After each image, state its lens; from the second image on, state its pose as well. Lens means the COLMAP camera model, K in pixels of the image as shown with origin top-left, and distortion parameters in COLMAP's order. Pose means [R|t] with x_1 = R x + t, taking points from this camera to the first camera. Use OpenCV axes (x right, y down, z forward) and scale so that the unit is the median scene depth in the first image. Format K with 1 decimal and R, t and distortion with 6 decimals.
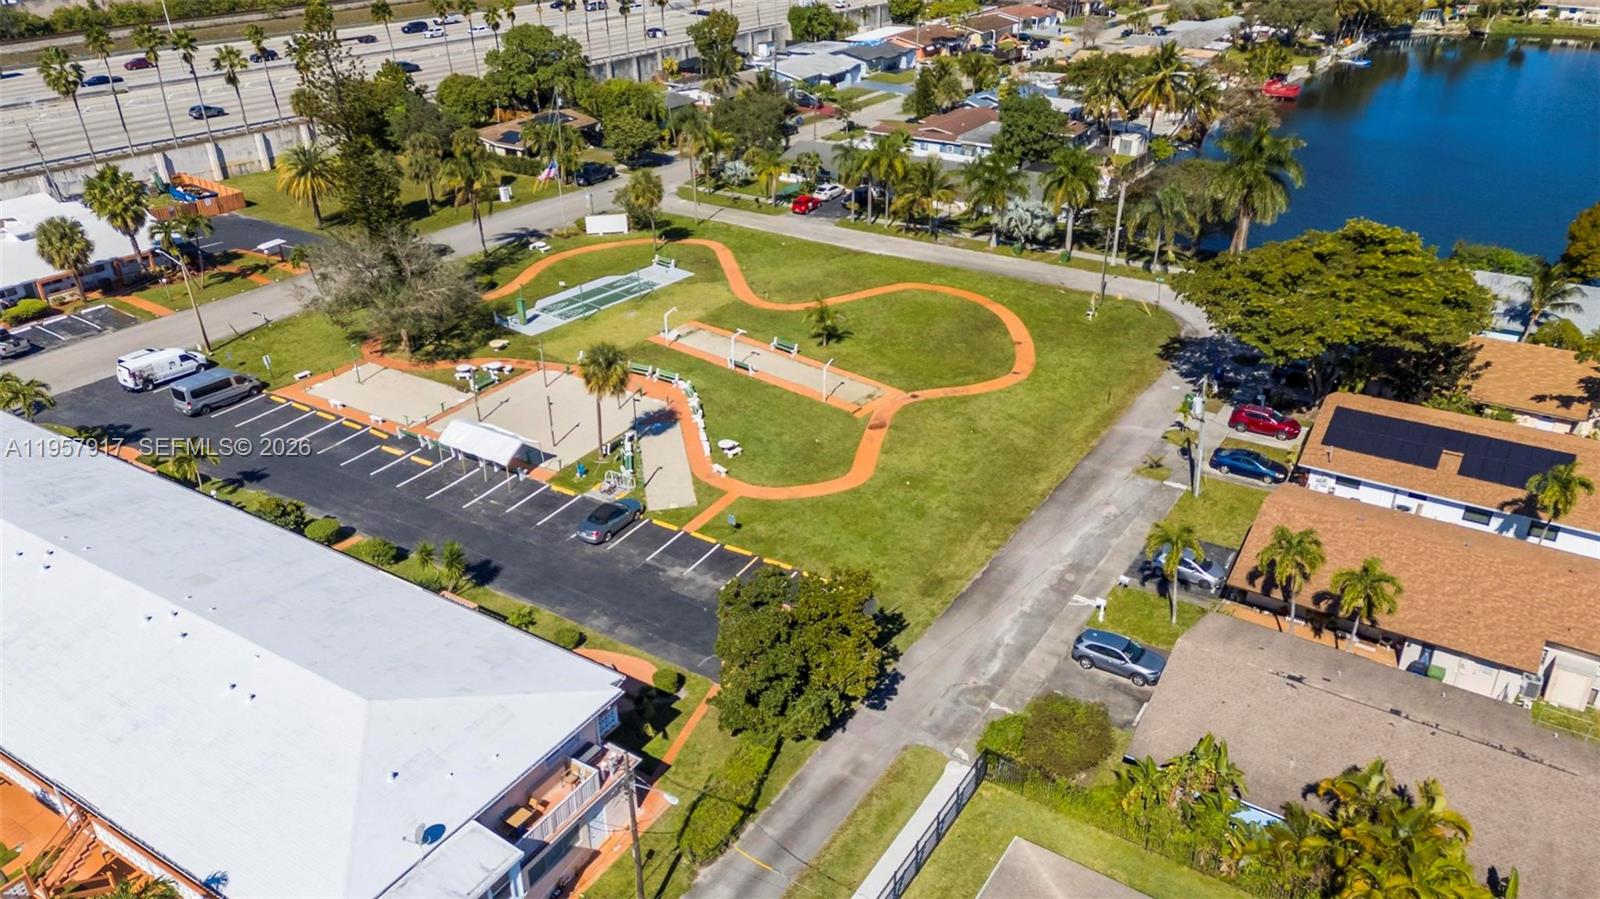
lens RADIAL K [[1155.1, 0, 798.5], [0, 1155.1, 452.9], [0, 0, 1]] dist [0.089844, -0.027727]
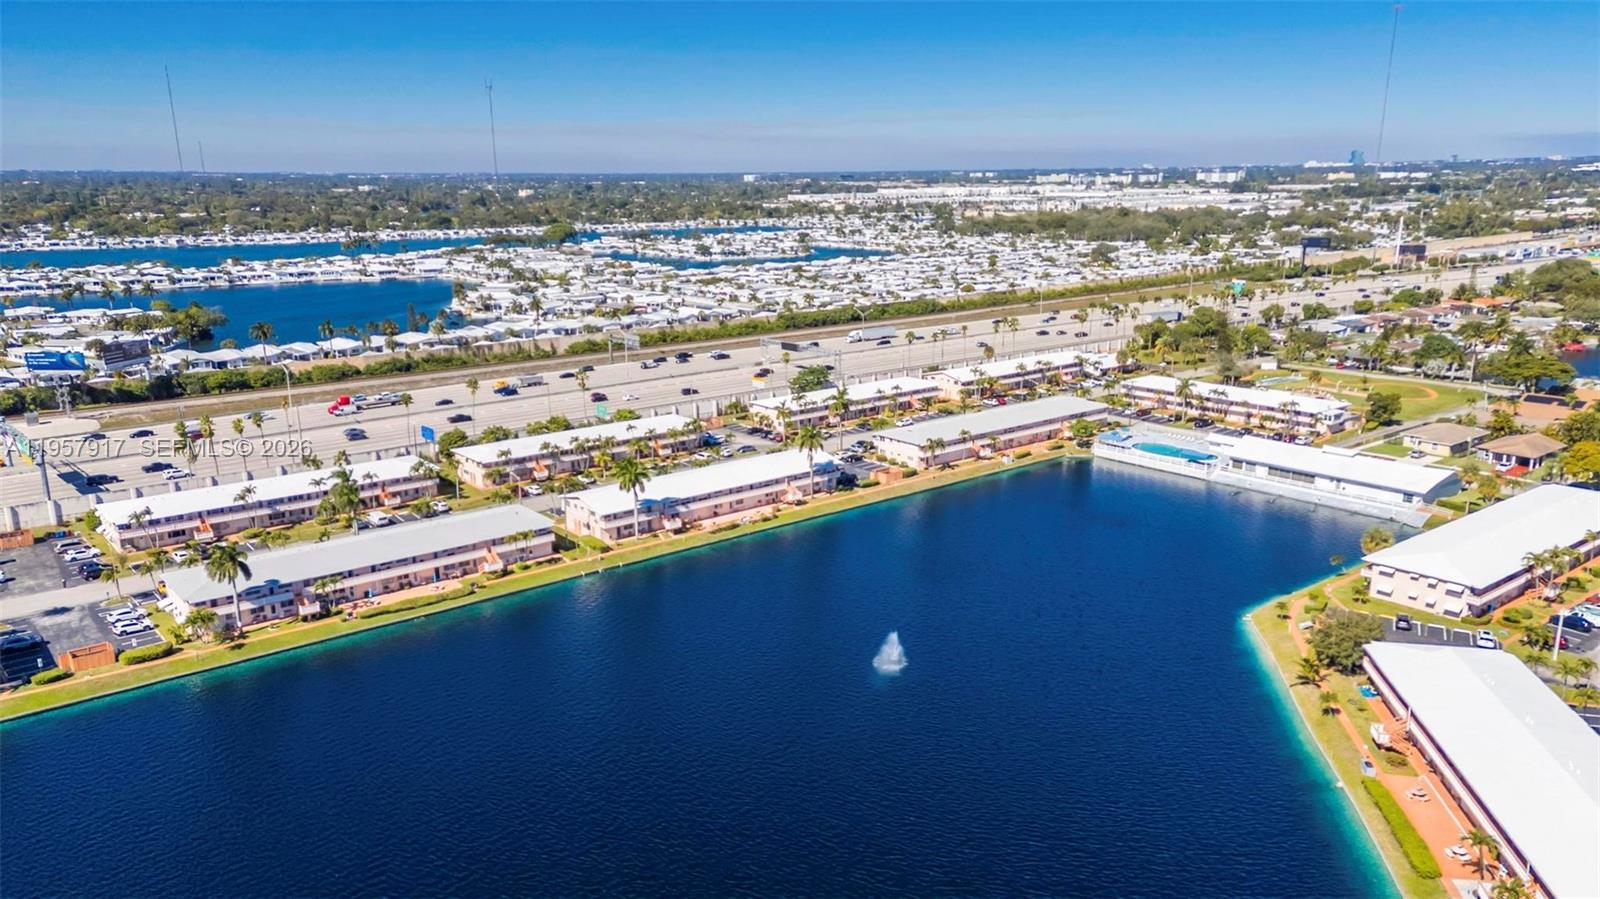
lens RADIAL K [[1155.1, 0, 797.0], [0, 1155.1, 455.9], [0, 0, 1]] dist [0.089844, -0.027727]
pose [[0.950857, 0.067385, -0.302209, -0.280457], [-0.139489, 0.964602, -0.223799, 0.610549], [0.276431, 0.254955, 0.926598, -1.442606]]
